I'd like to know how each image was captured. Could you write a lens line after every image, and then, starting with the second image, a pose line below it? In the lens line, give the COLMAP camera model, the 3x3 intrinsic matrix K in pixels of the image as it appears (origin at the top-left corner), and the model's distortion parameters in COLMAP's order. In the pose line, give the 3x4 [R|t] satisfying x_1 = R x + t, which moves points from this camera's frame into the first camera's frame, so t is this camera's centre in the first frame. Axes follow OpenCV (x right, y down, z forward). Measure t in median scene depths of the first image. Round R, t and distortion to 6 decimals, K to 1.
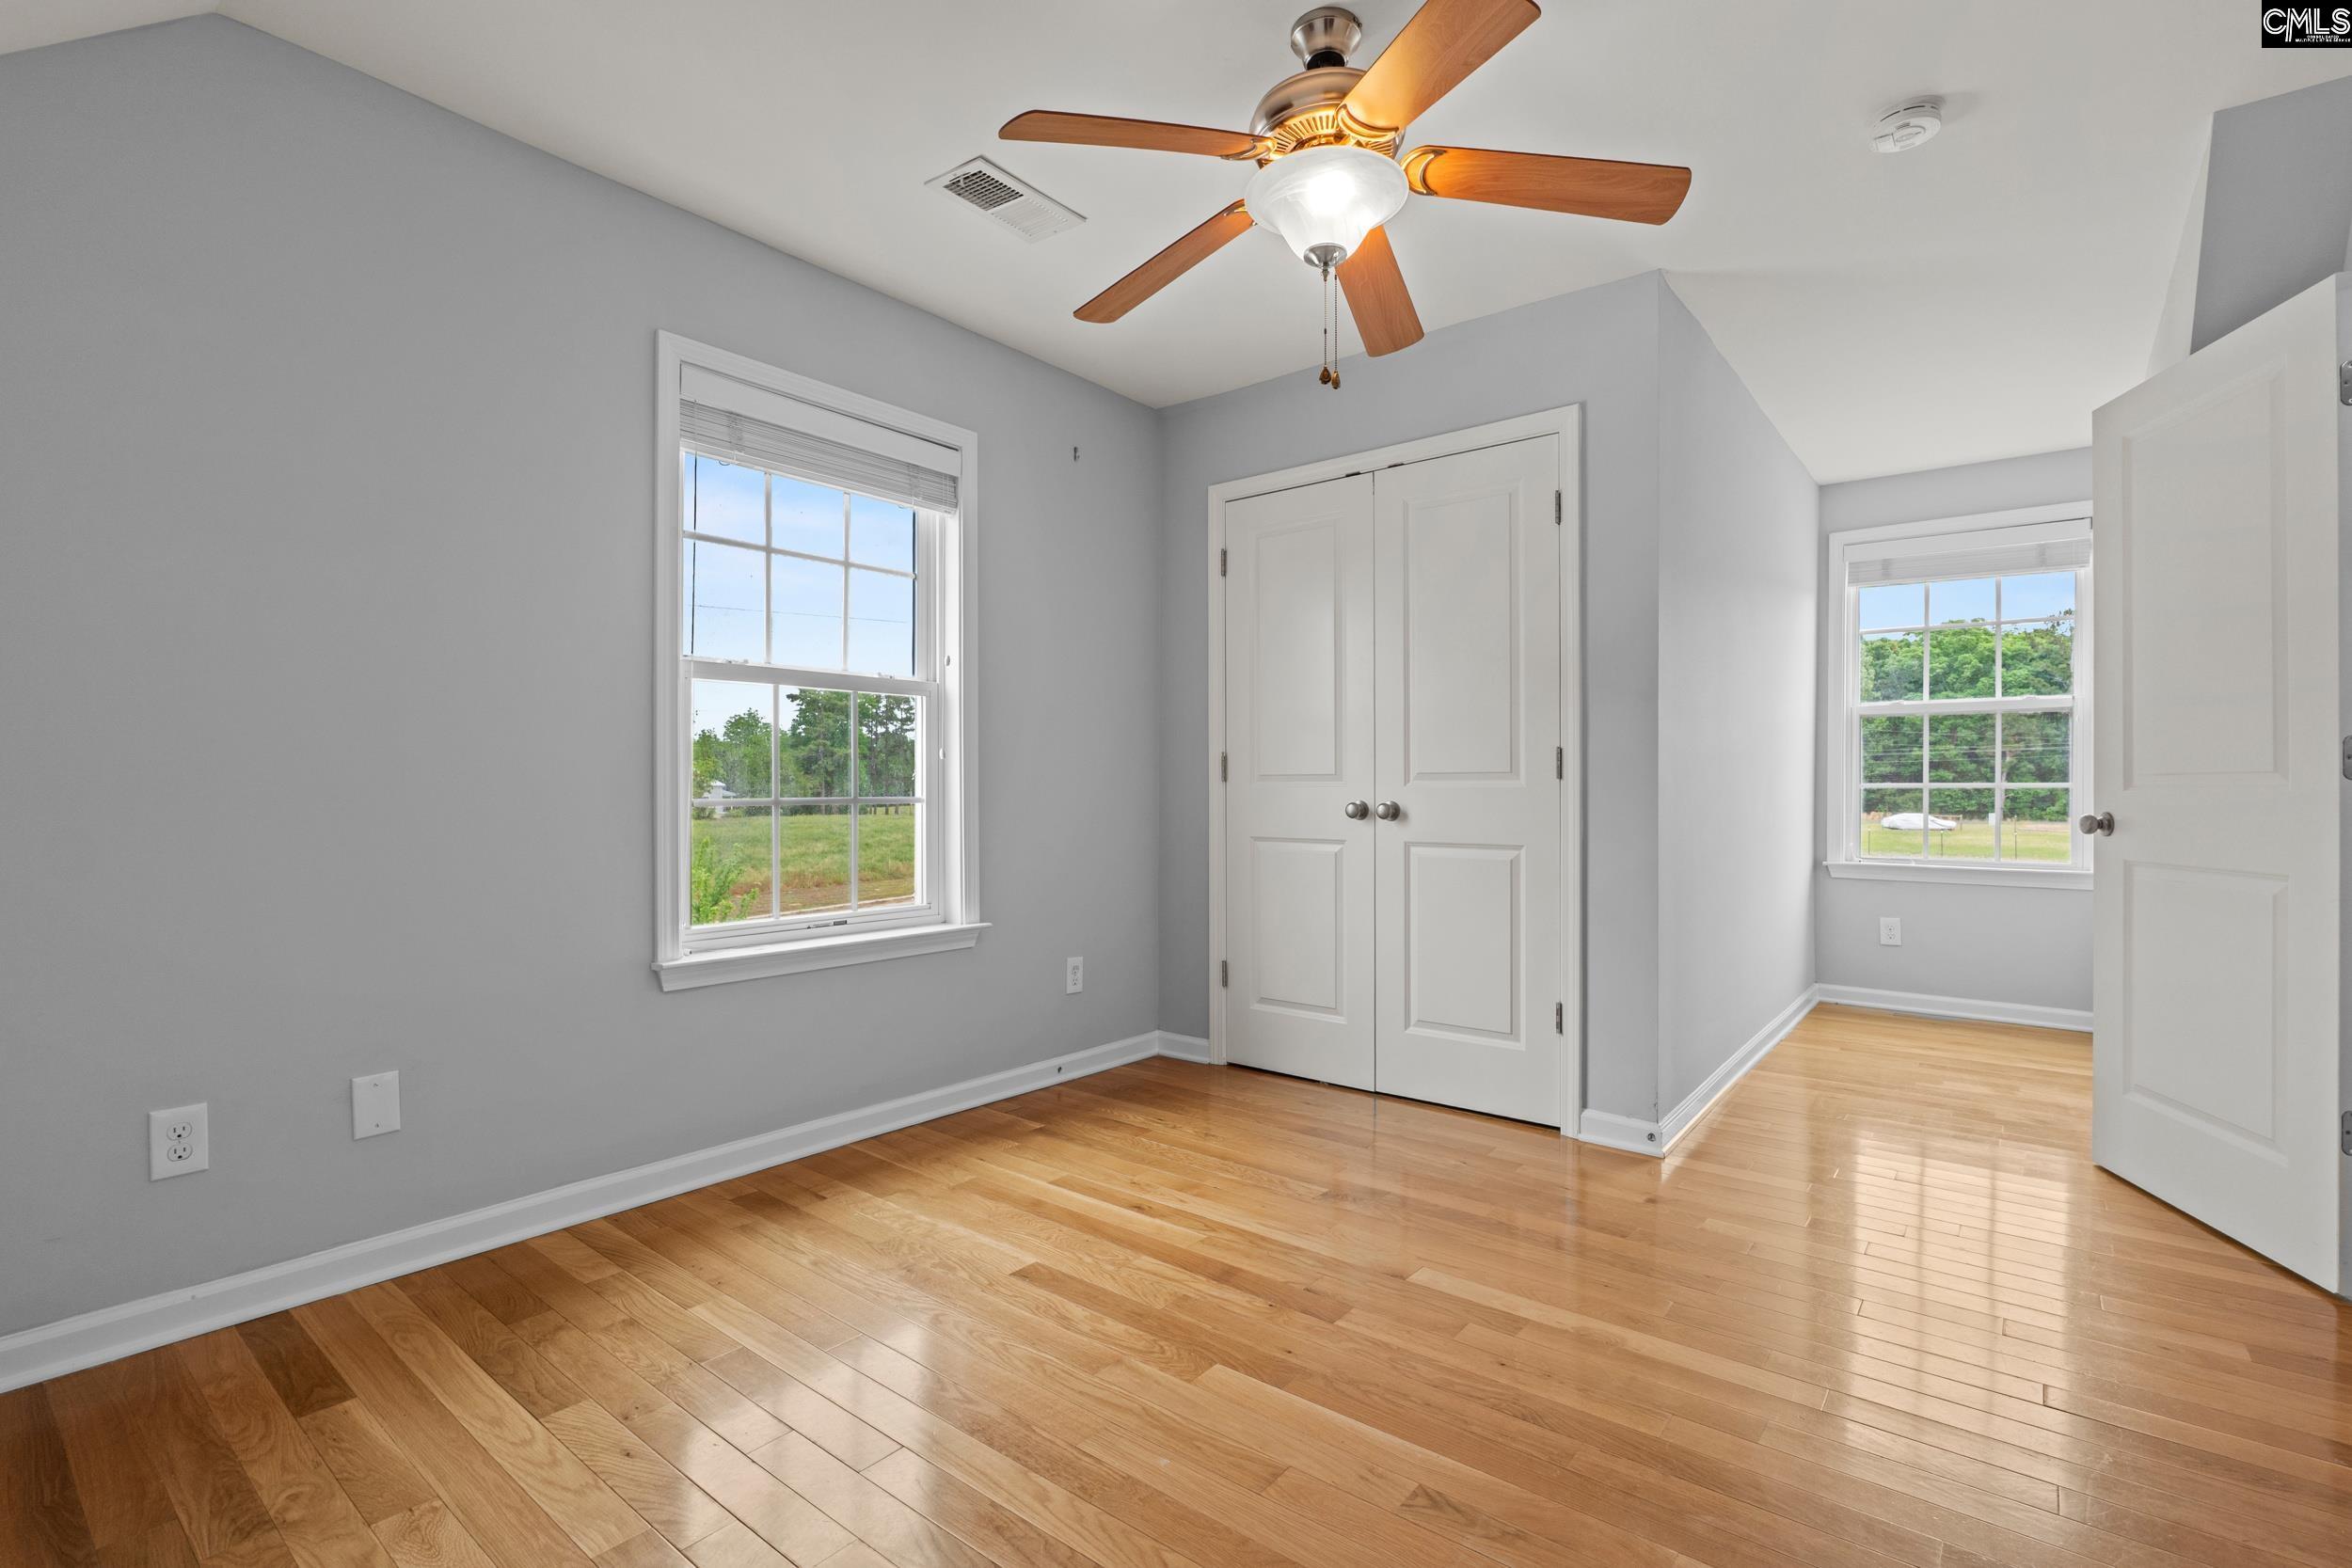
lens RADIAL K [[1079.6, 0, 1181.6], [0, 1079.6, 785.8], [0, 0, 1]] dist [-0.006515, -0.001162]
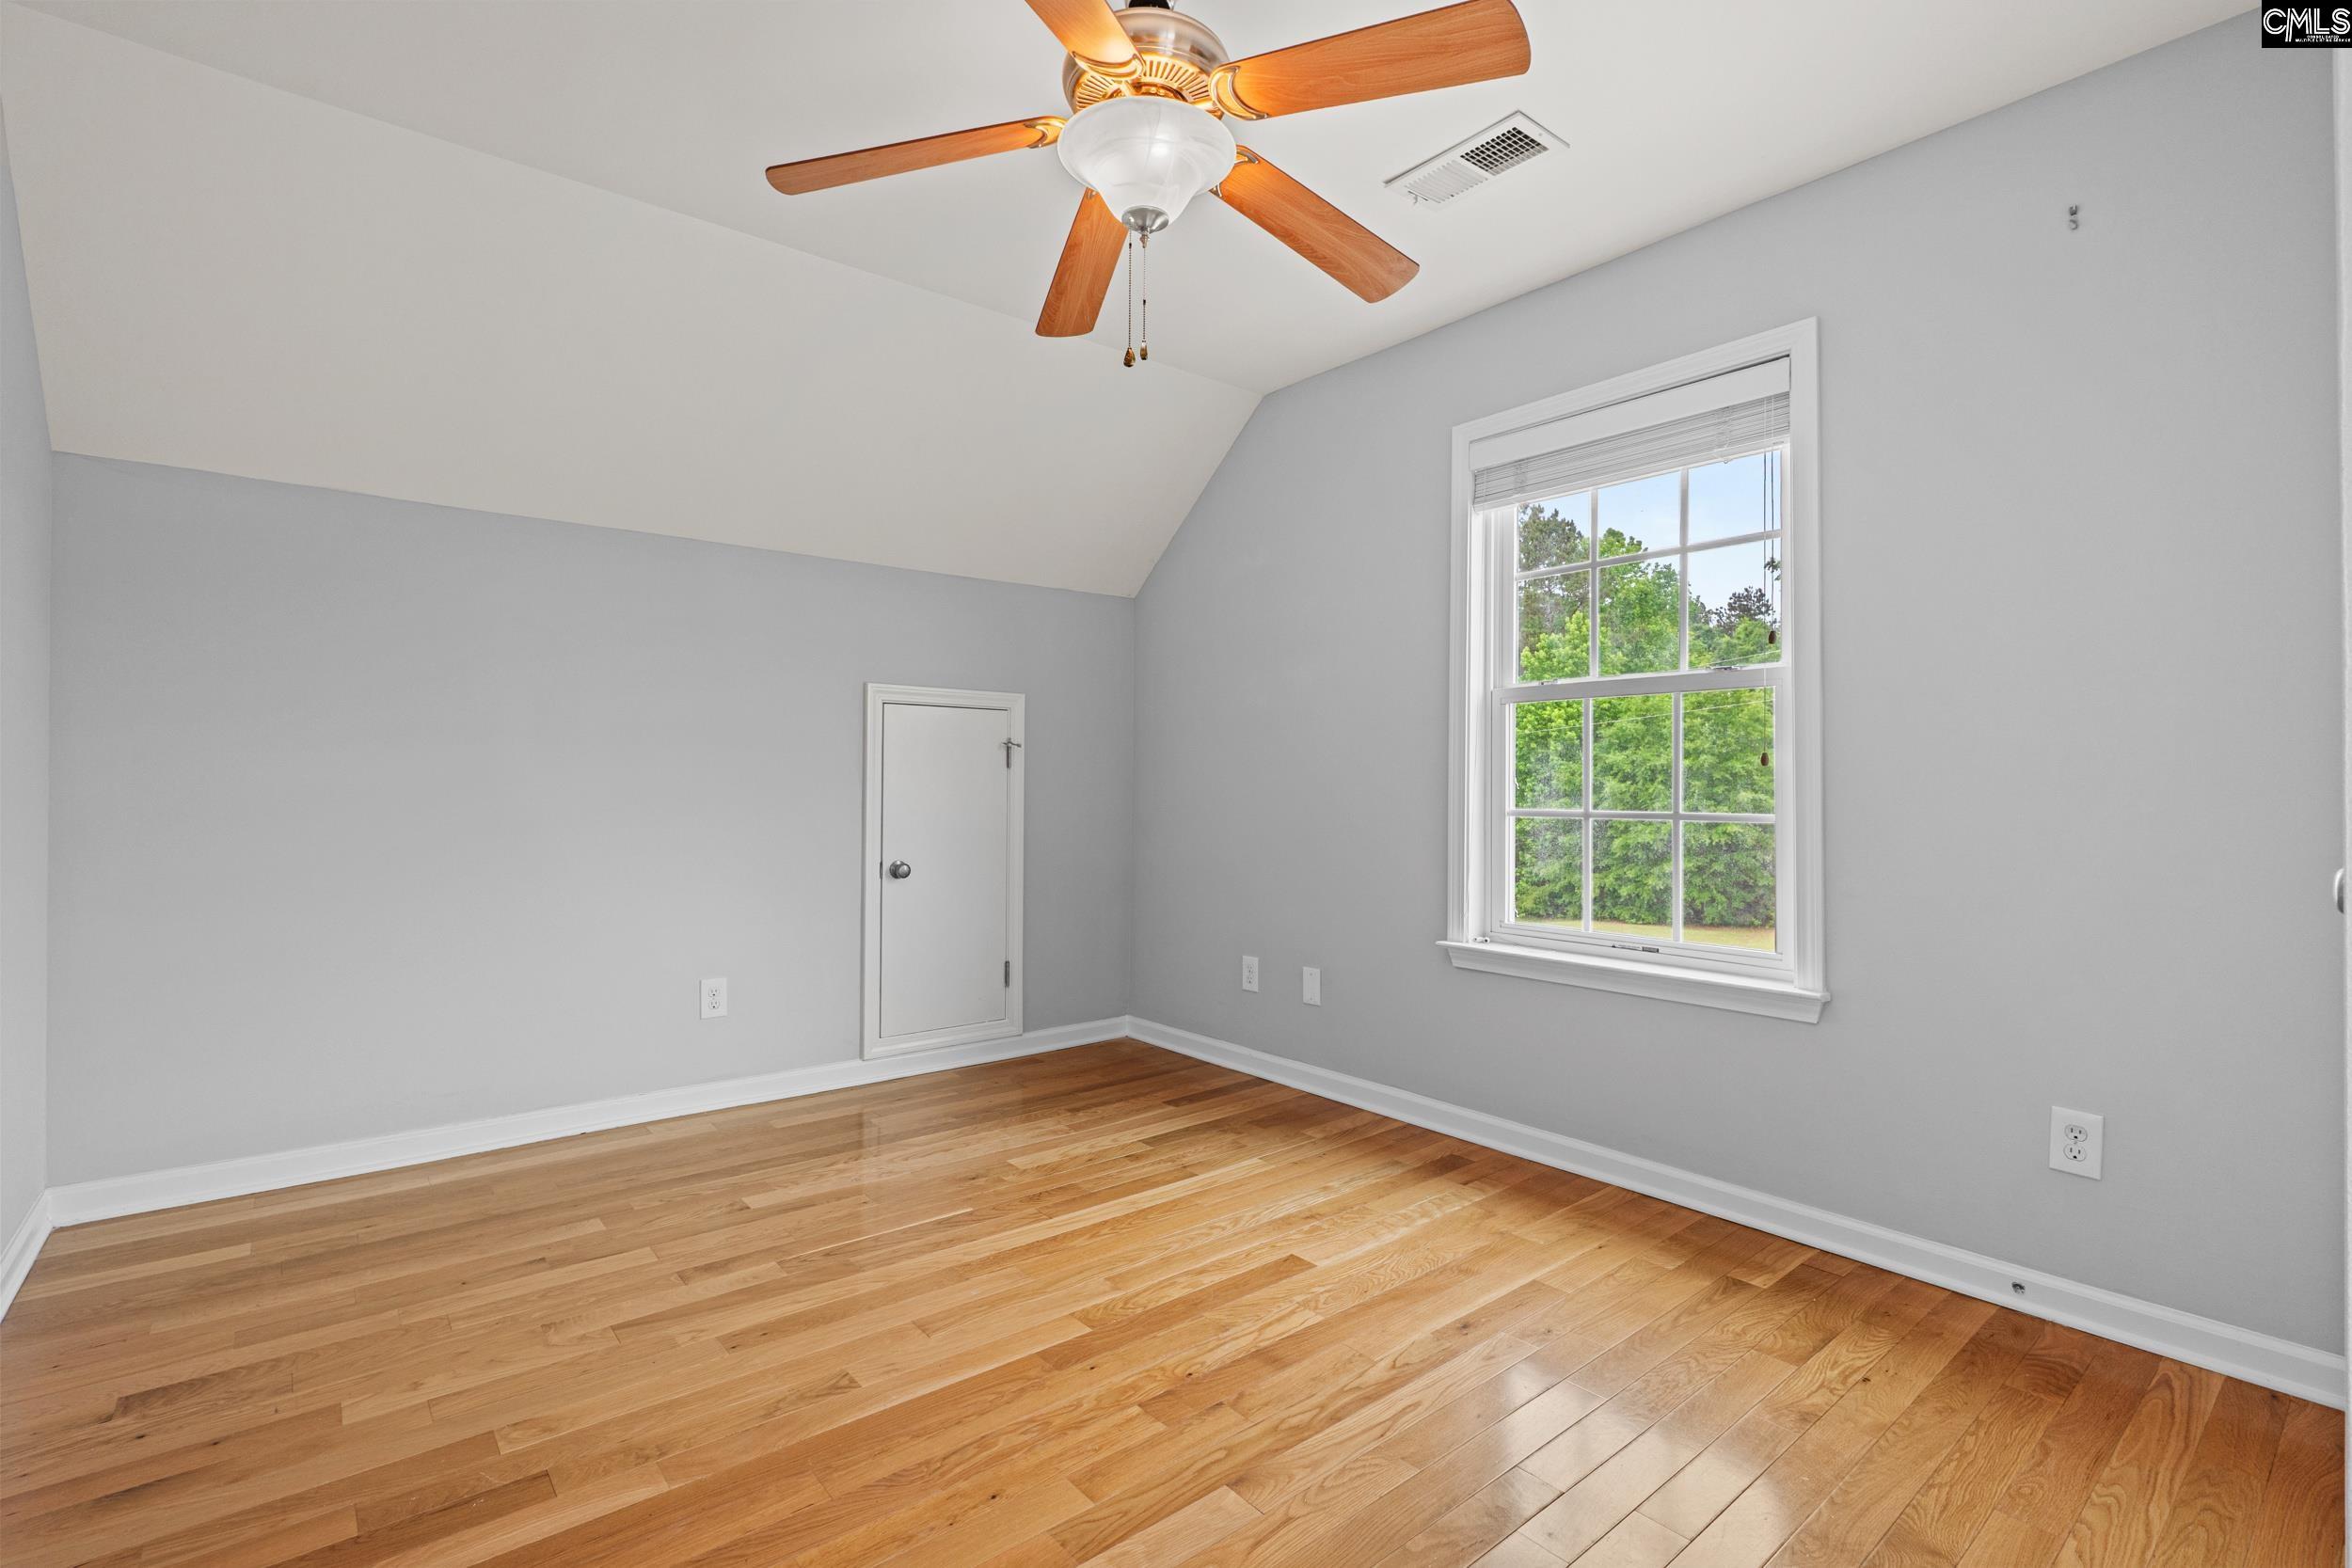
lens RADIAL K [[1079.6, 0, 1171.6], [0, 1079.6, 773.3], [0, 0, 1]] dist [-0.006515, -0.001162]
pose [[-0.208363, -0.021139, -0.977823, 0.824523], [-0.012167, 0.999745, -0.019020, 0.000854], [0.977976, 0.007934, -0.208568, 0.991622]]
